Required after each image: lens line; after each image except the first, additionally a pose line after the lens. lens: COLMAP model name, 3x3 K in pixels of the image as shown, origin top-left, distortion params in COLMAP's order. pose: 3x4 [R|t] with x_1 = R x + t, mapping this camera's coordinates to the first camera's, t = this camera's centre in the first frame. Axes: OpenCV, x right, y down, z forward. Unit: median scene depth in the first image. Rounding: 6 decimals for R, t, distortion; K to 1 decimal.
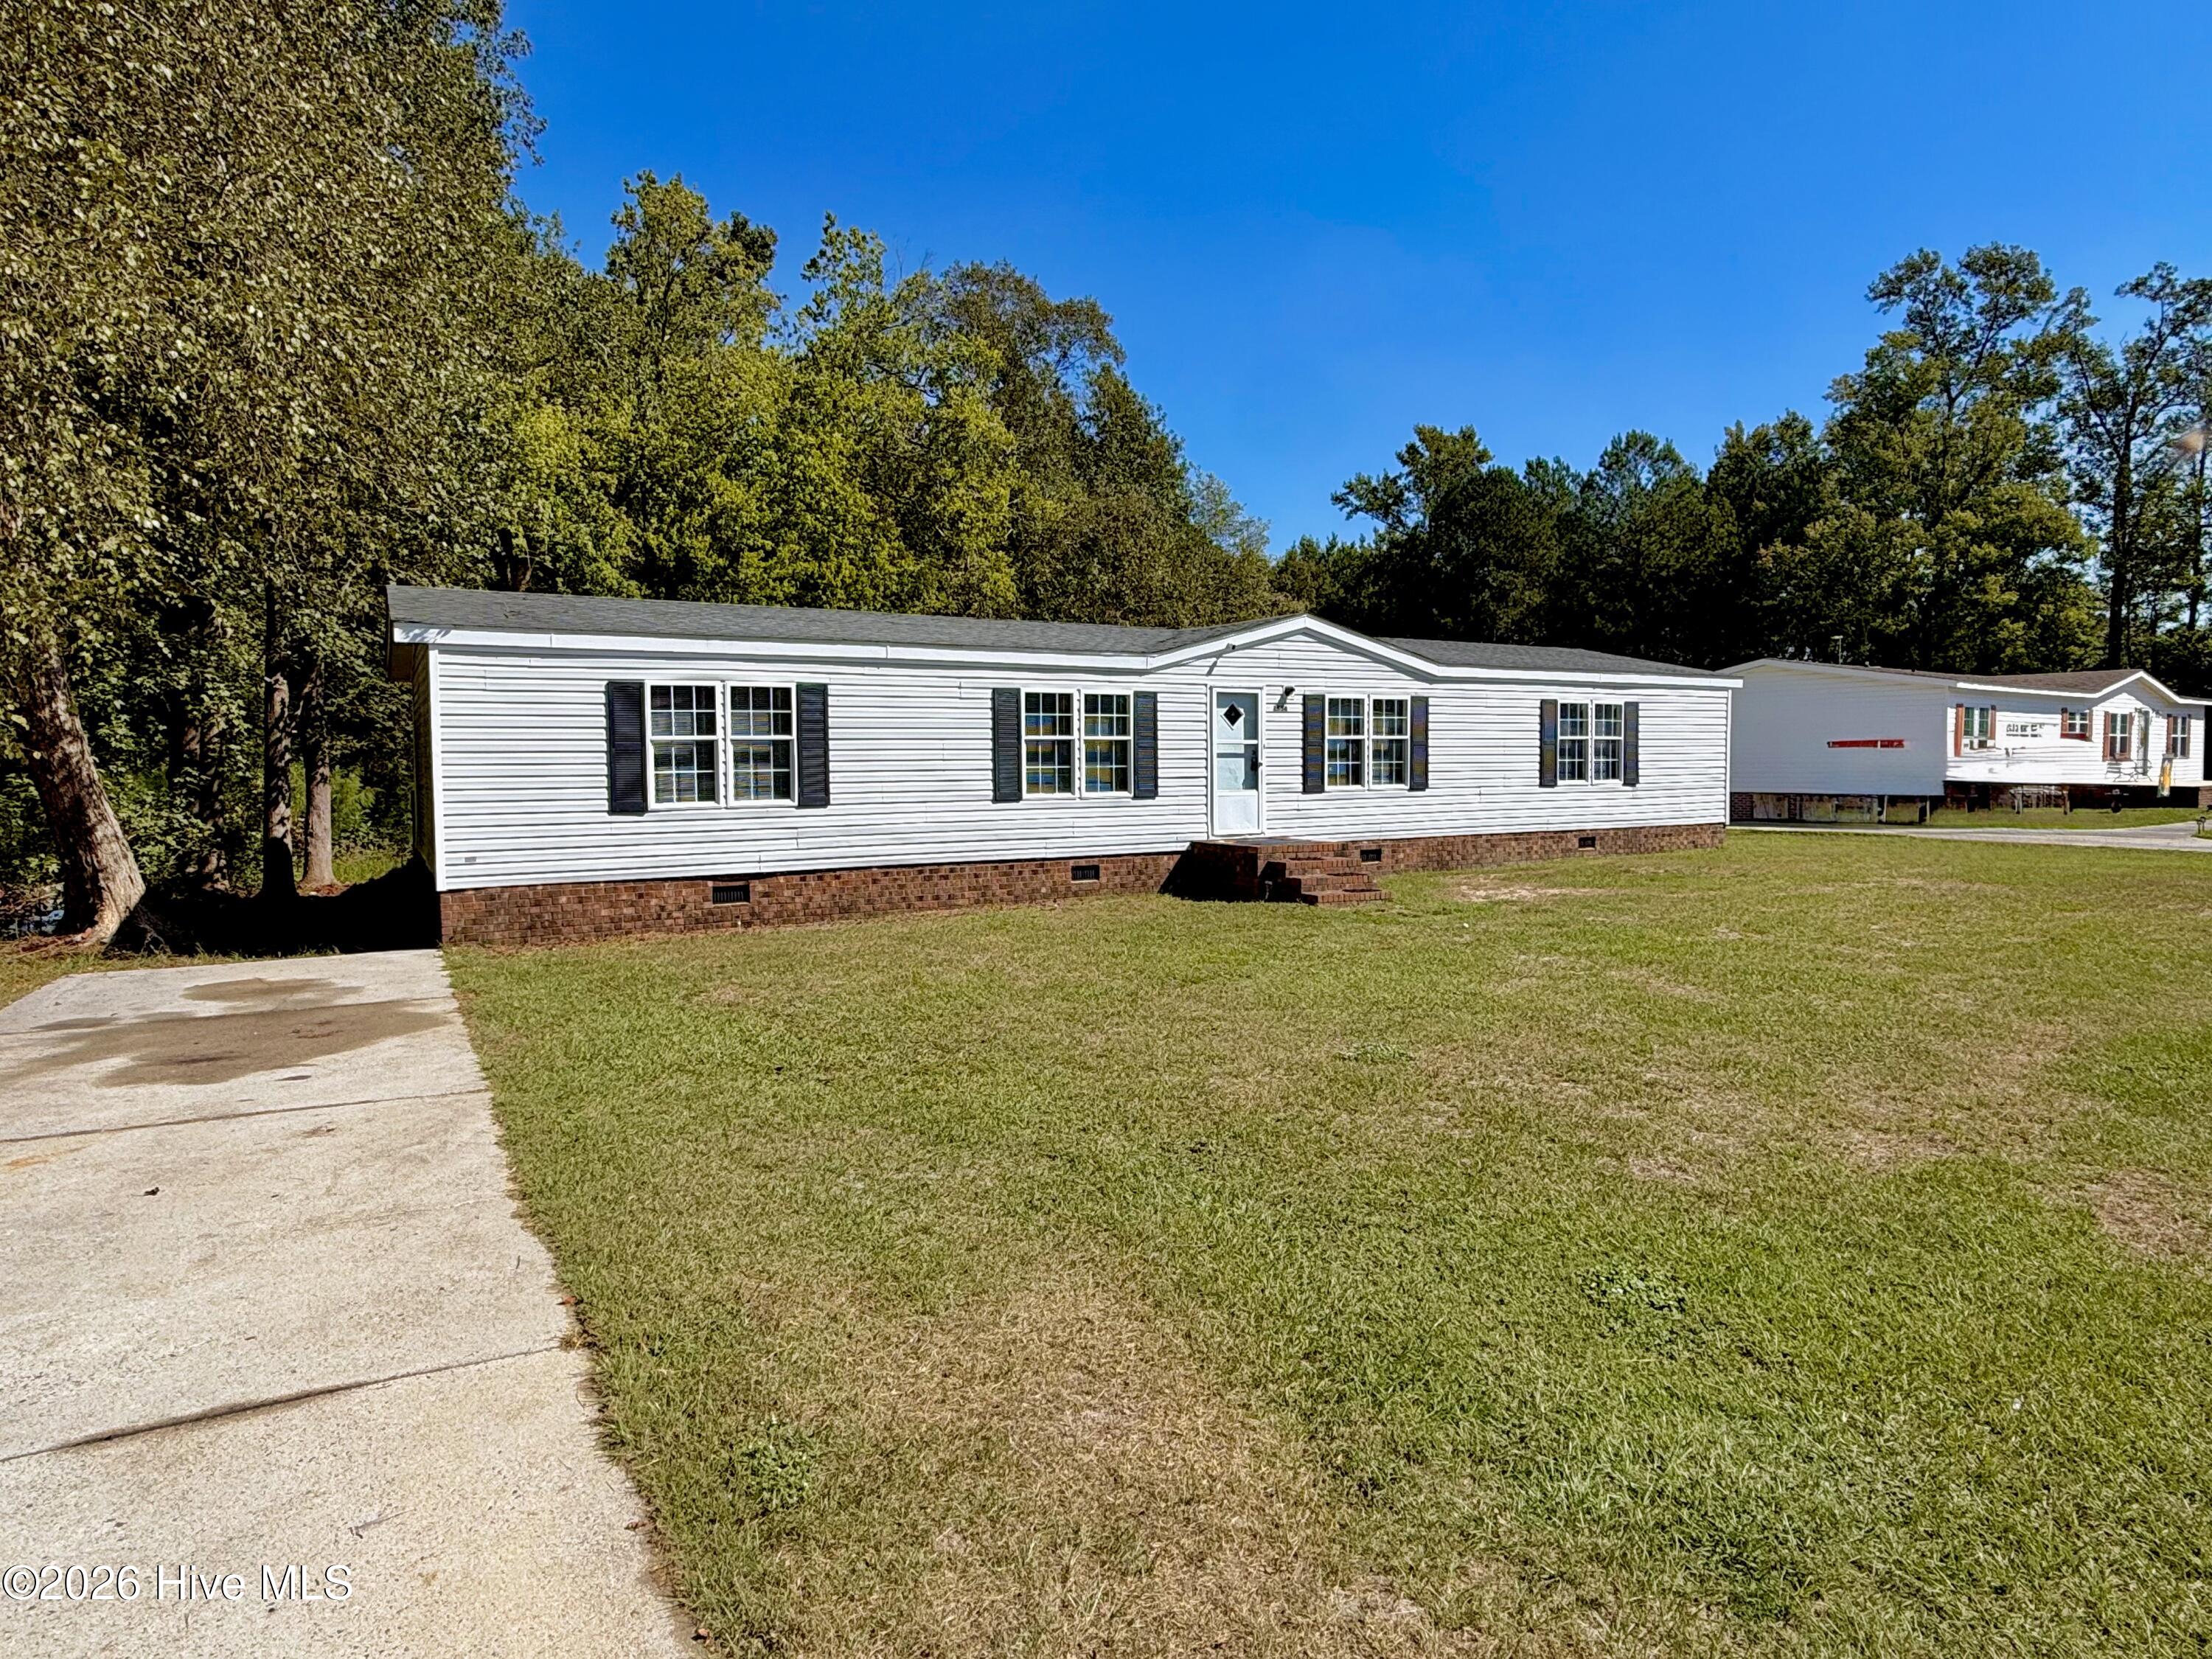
lens RADIAL K [[1300.0, 0, 1103.3], [0, 1300.0, 835.5], [0, 0, 1]] dist [0.000480, -0.000200]
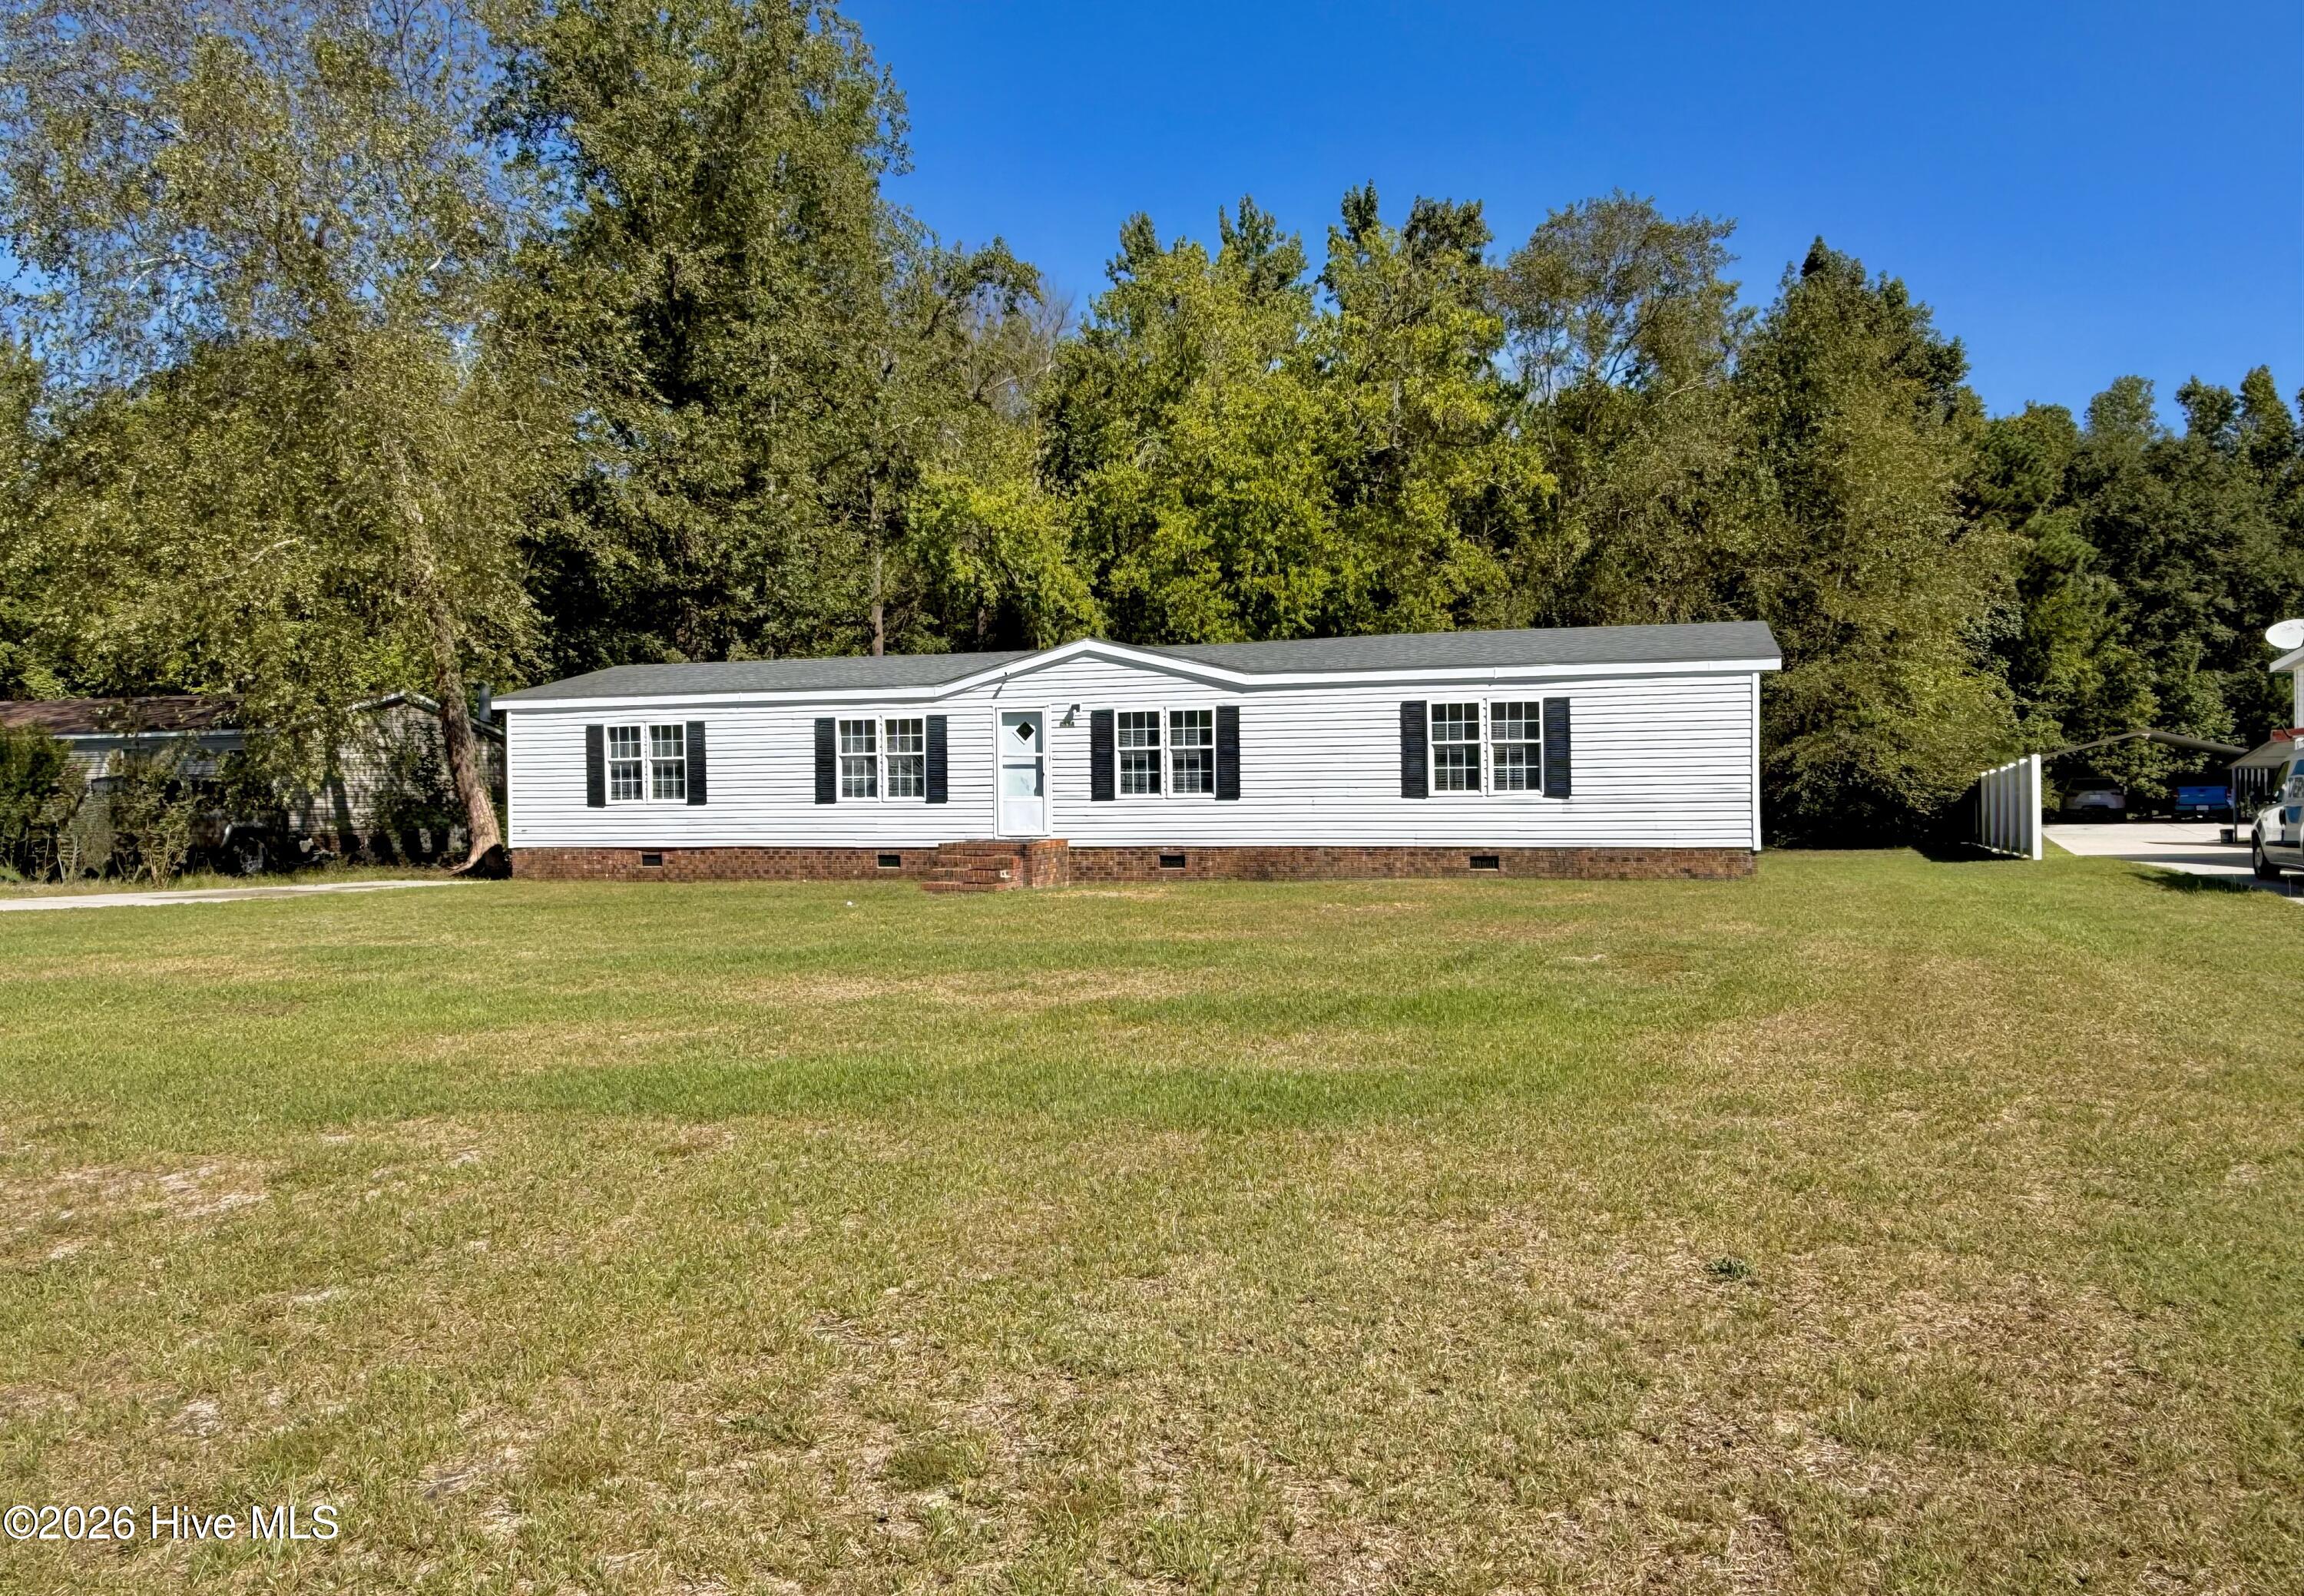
lens RADIAL K [[961.6, 0, 1160.2], [0, 961.6, 780.9], [0, 0, 1]] dist [-0.000514, -0.000017]
pose [[0.749655, 0.007539, -0.661785, 0.733160], [-0.029737, 0.999309, -0.022301, -0.032629], [0.661160, 0.036397, 0.749362, 0.433102]]
